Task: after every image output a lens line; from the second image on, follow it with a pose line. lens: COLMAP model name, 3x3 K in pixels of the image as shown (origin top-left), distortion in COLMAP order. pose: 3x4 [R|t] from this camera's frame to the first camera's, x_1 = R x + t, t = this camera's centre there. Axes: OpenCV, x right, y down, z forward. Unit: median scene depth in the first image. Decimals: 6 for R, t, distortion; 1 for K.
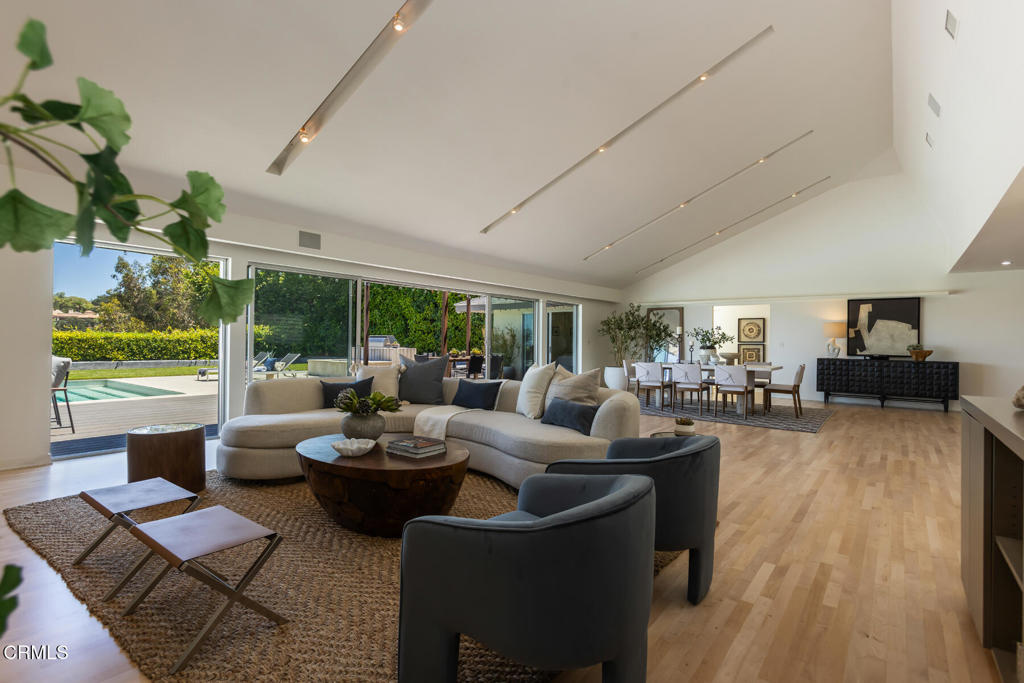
lens RADIAL K [[492.2, 0, 513.3], [0, 492.2, 339.6], [0, 0, 1]] dist [-0.007943, 0.006057]
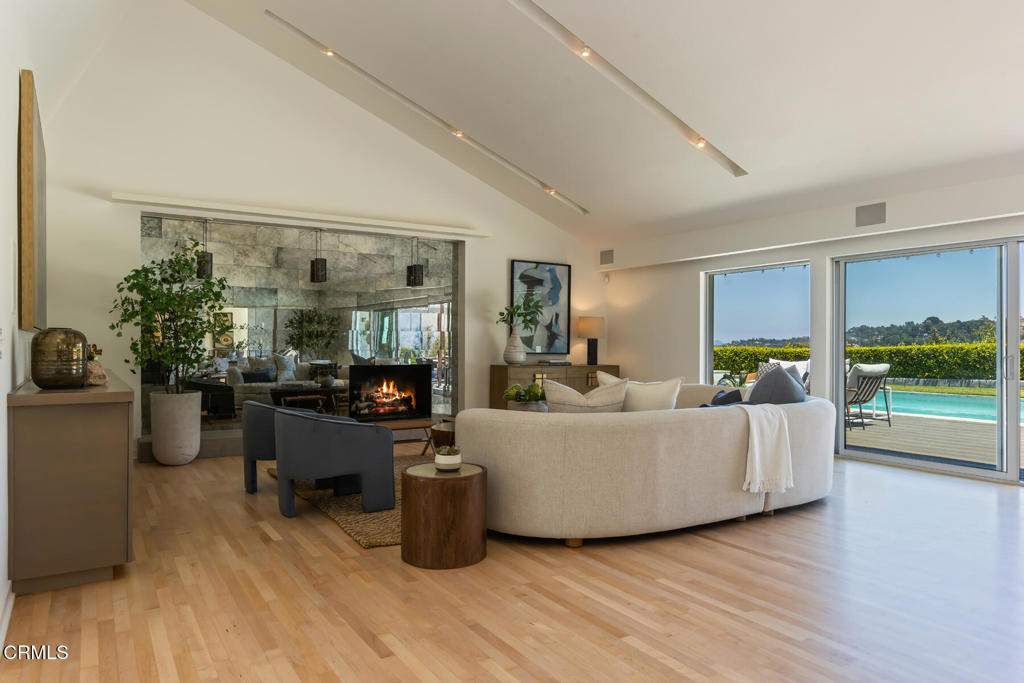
lens RADIAL K [[683.6, 0, 512.8], [0, 683.6, 340.4], [0, 0, 1]] dist [0.021347, 0.001908]
pose [[-0.344462, -0.019446, -0.938599, 0.471910], [-0.003800, 0.999806, -0.019319, 0.007420], [0.938792, -0.003088, -0.344469, 0.529906]]
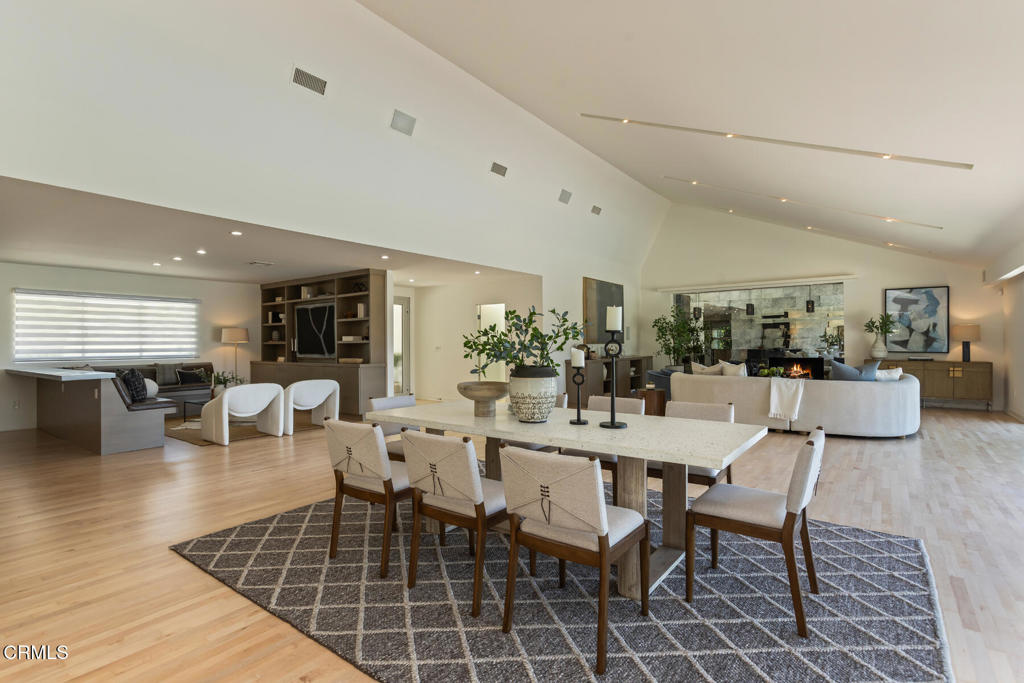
lens RADIAL K [[492.2, 0, 512.8], [0, 492.2, 338.1], [0, 0, 1]] dist [-0.007943, 0.006057]
pose [[-0.999737, -0.006900, -0.021884, 0.376791], [-0.006598, 0.999882, -0.013839, -0.002162], [0.021976, -0.013691, -0.999665, 1.185900]]
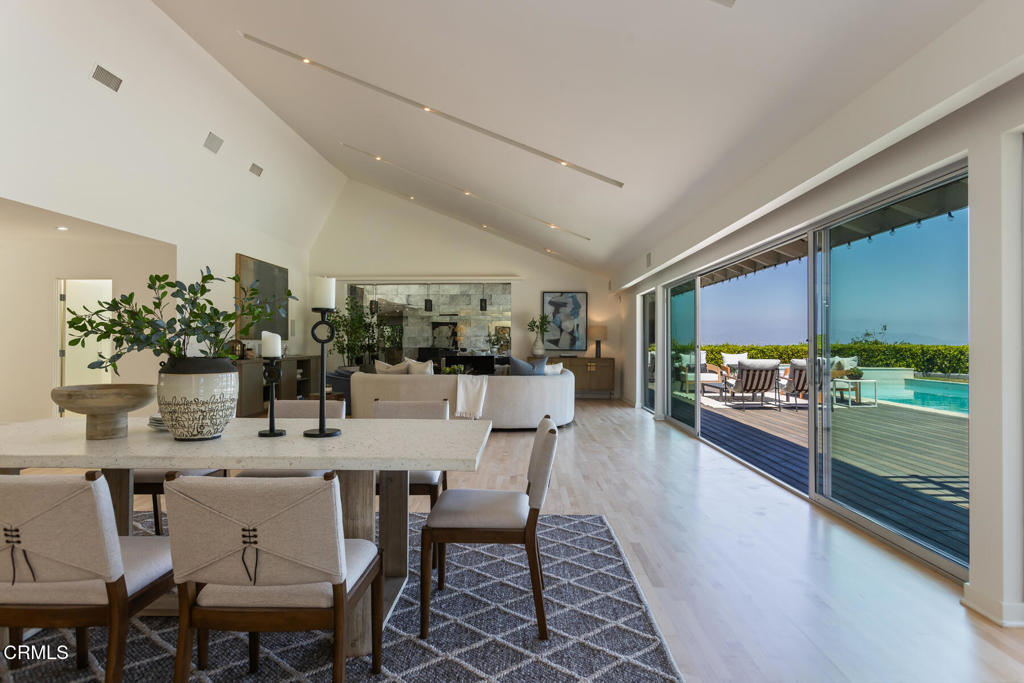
lens RADIAL K [[560.3, 0, 511.1], [0, 560.3, 337.2], [0, 0, 1]] dist [0.005424, 0.002504]
pose [[-0.800063, -0.019456, -0.599600, 0.393682], [-0.008759, 0.999746, -0.020753, 0.005737], [0.599852, -0.011352, -0.800031, 1.151153]]
